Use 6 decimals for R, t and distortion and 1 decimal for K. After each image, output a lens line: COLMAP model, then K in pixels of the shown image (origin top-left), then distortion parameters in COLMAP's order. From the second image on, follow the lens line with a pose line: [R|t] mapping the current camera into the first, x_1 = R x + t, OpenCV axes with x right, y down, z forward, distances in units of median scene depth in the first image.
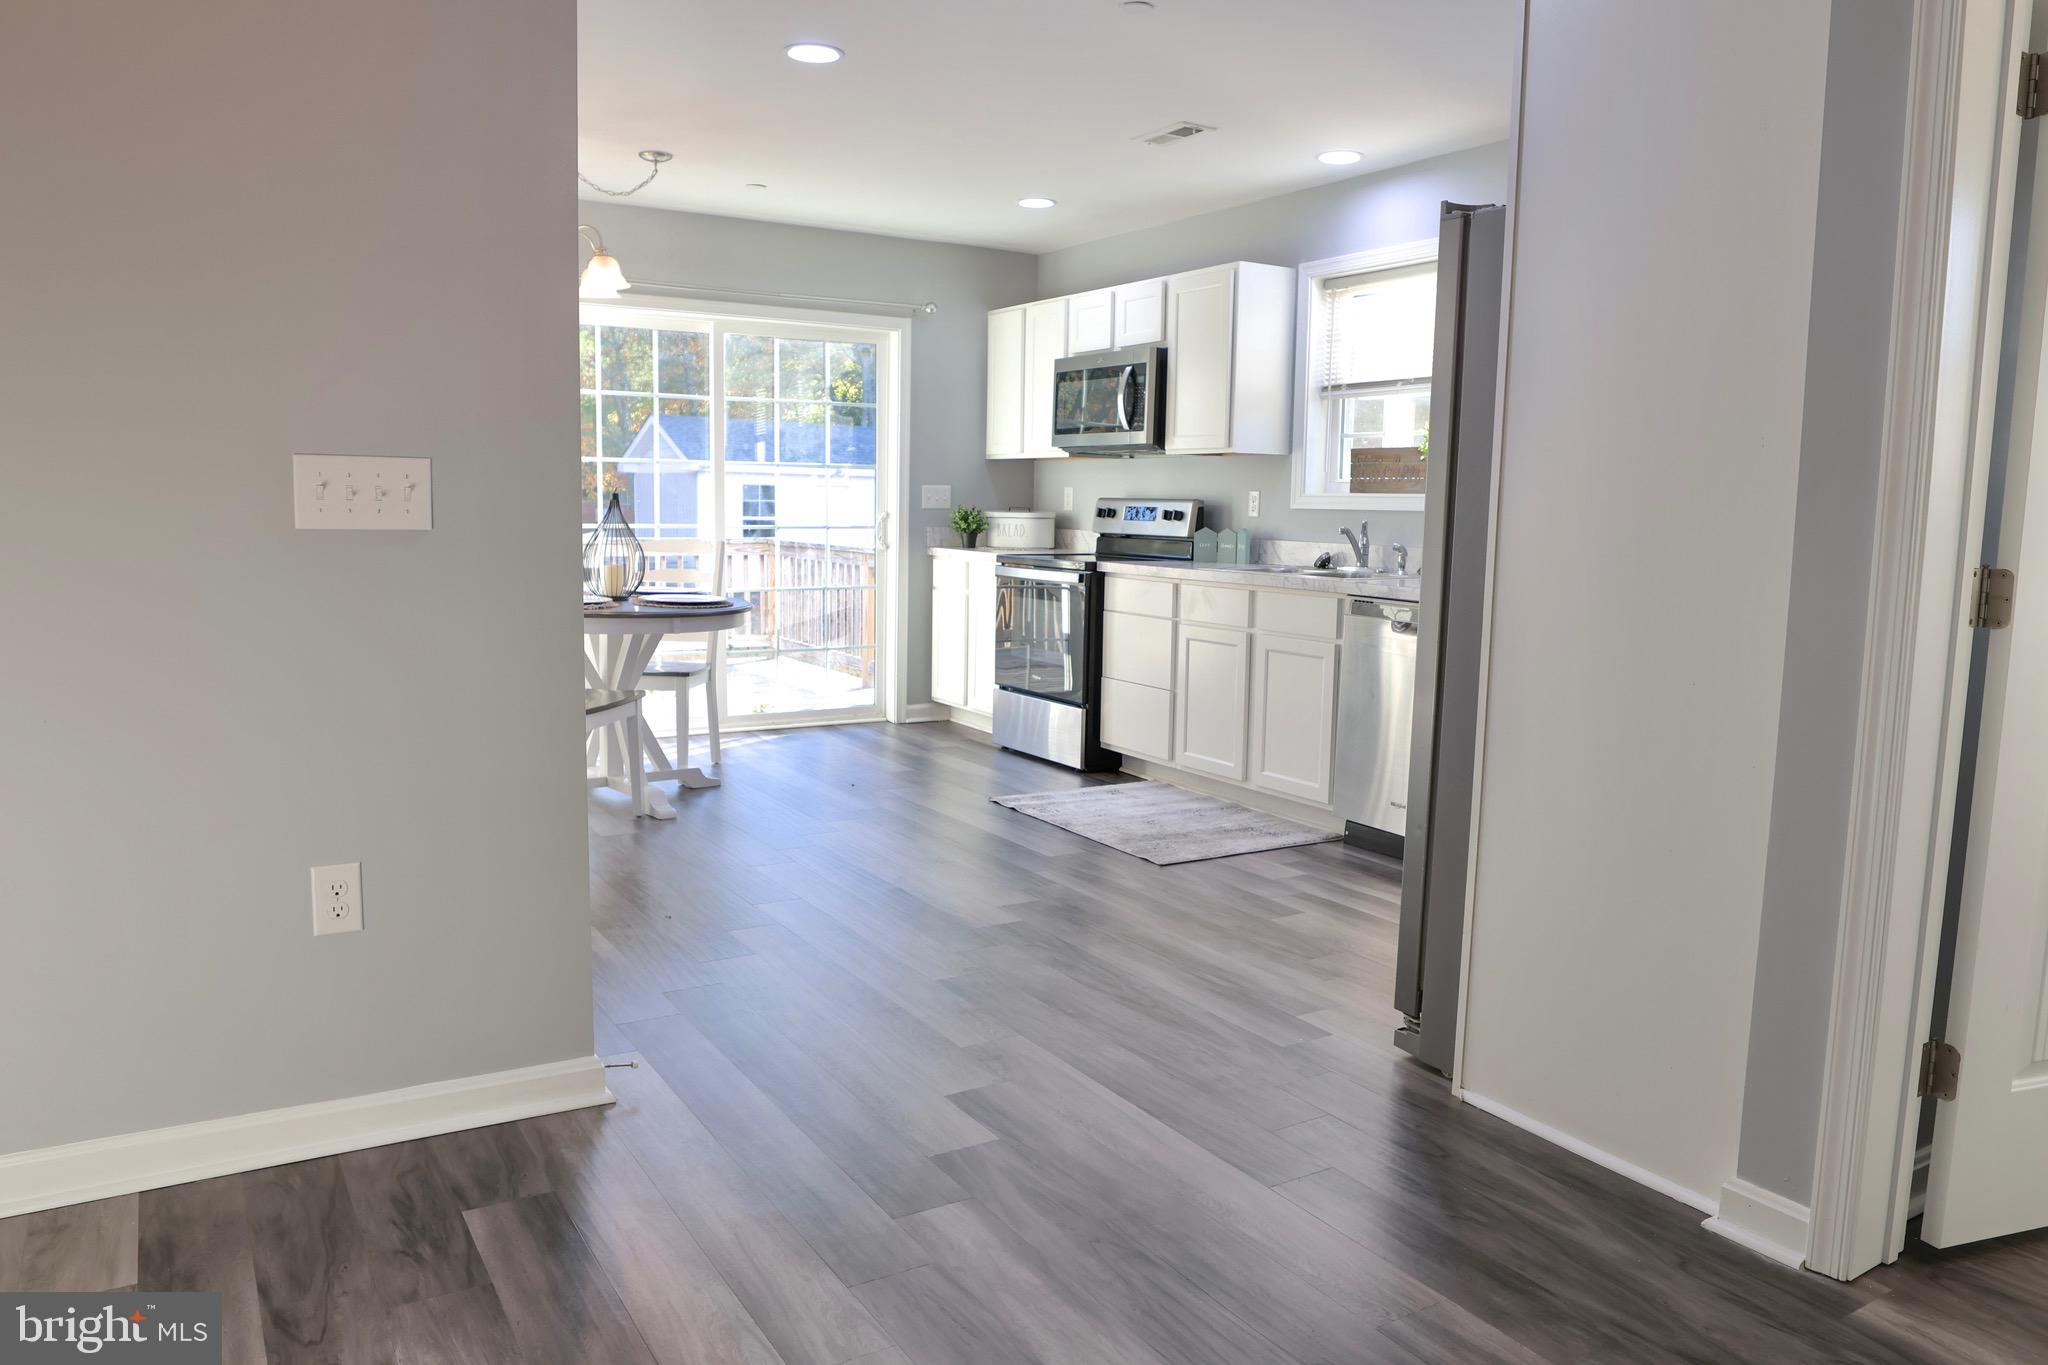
lens RADIAL K [[1415.6, 0, 1024.7], [0, 1415.6, 673.2], [0, 0, 1]] dist [-0.044186, 0.000736]
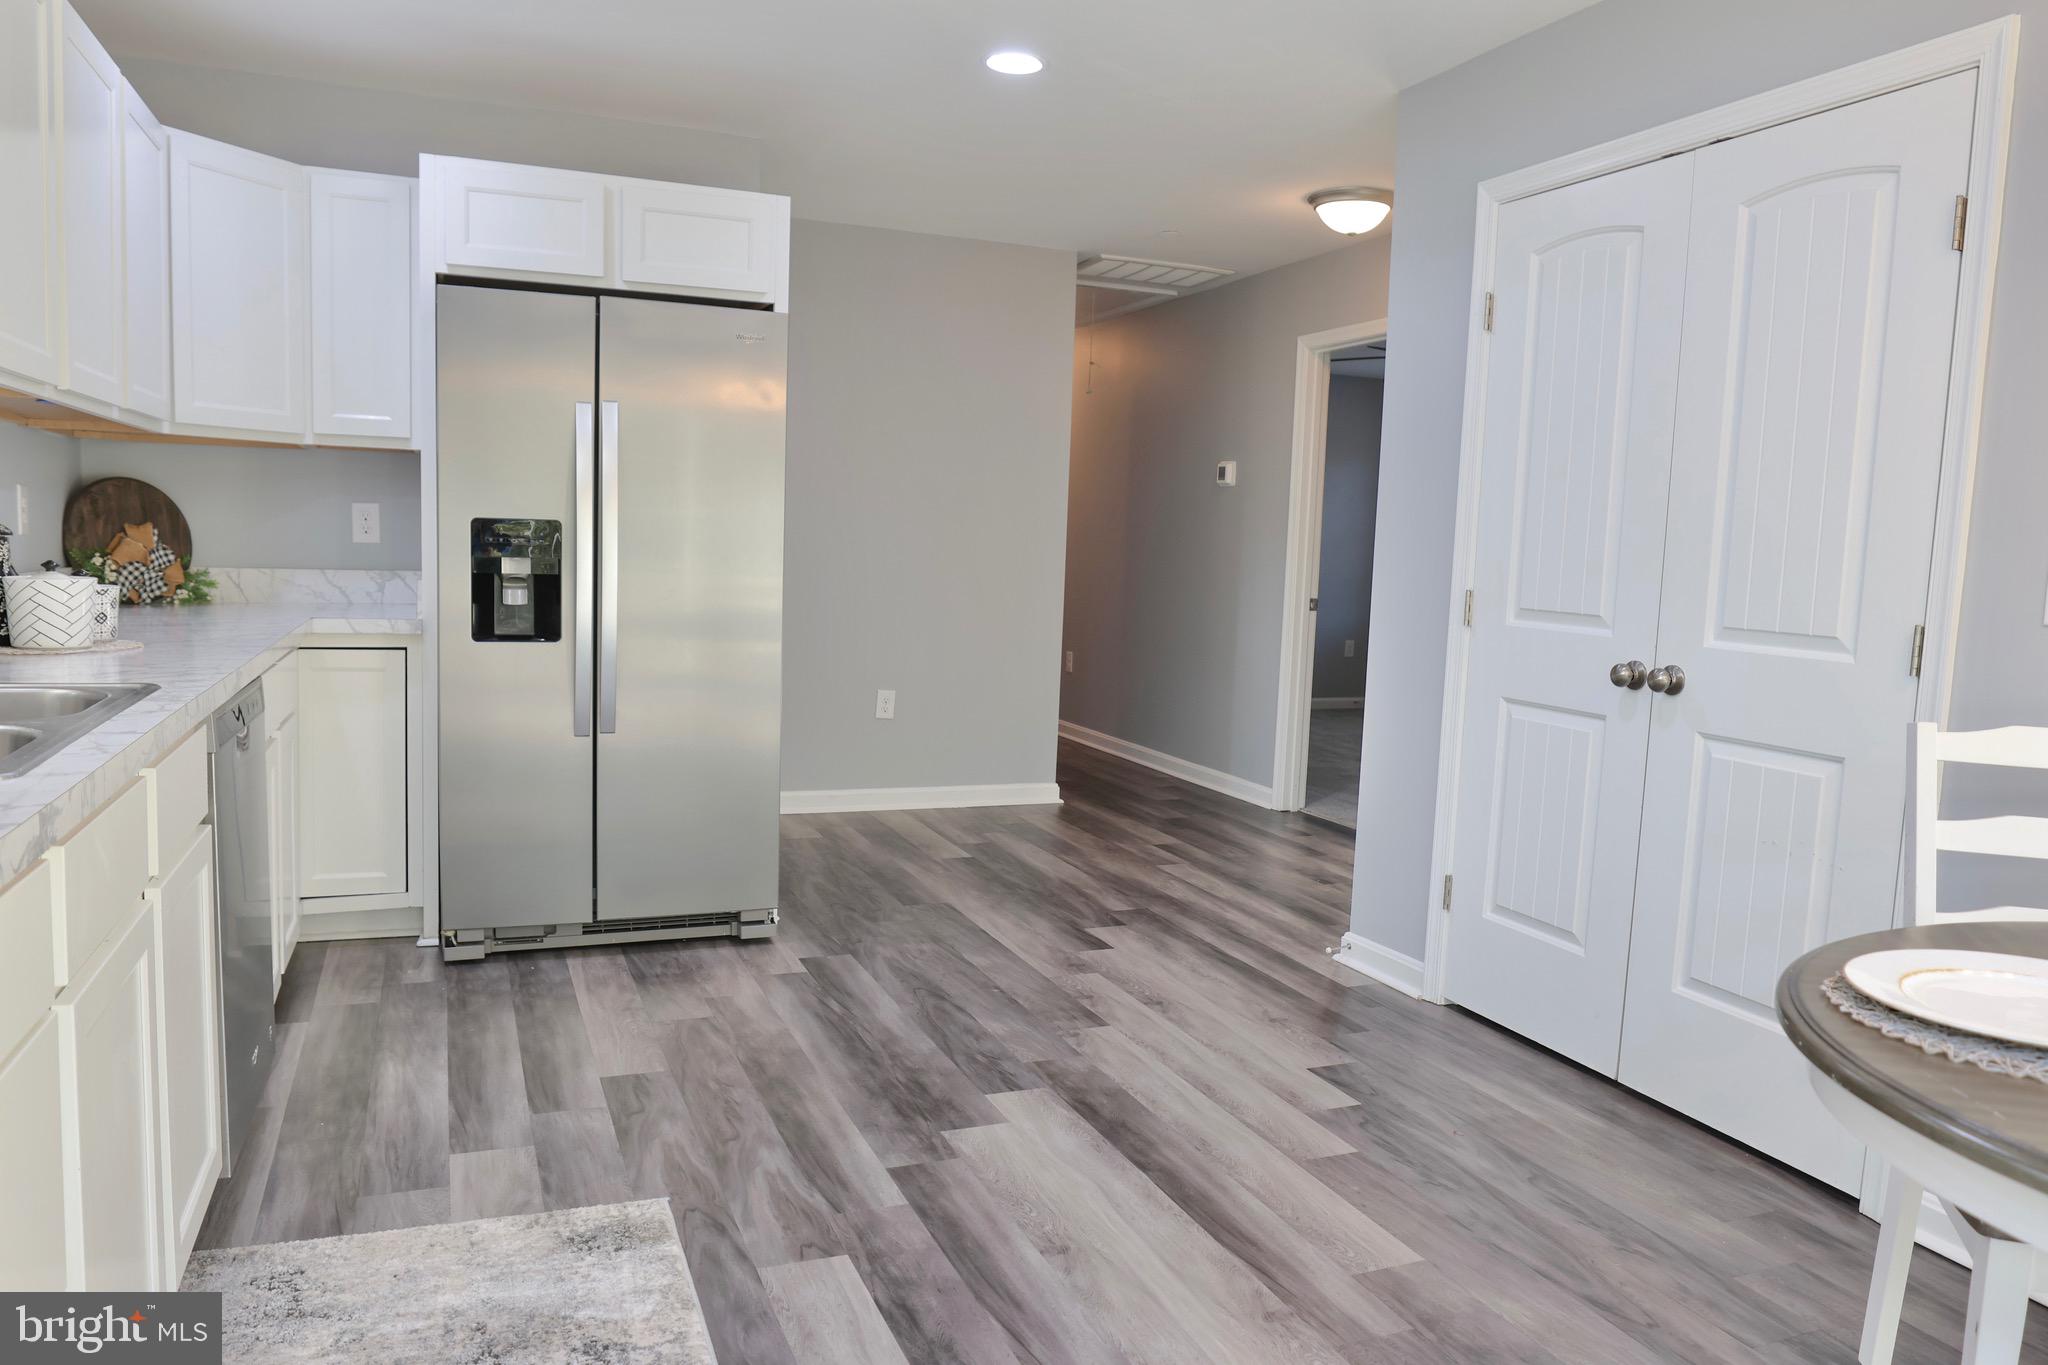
lens RADIAL K [[1425.5, 0, 1016.0], [0, 1425.5, 681.8], [0, 0, 1]] dist [-0.048868, 0.023172]
pose [[-0.983584, -0.071951, 0.165484, -0.082145], [-0.034147, 0.974713, 0.220837, -0.135446], [-0.177189, 0.211561, -0.961169, 1.079105]]
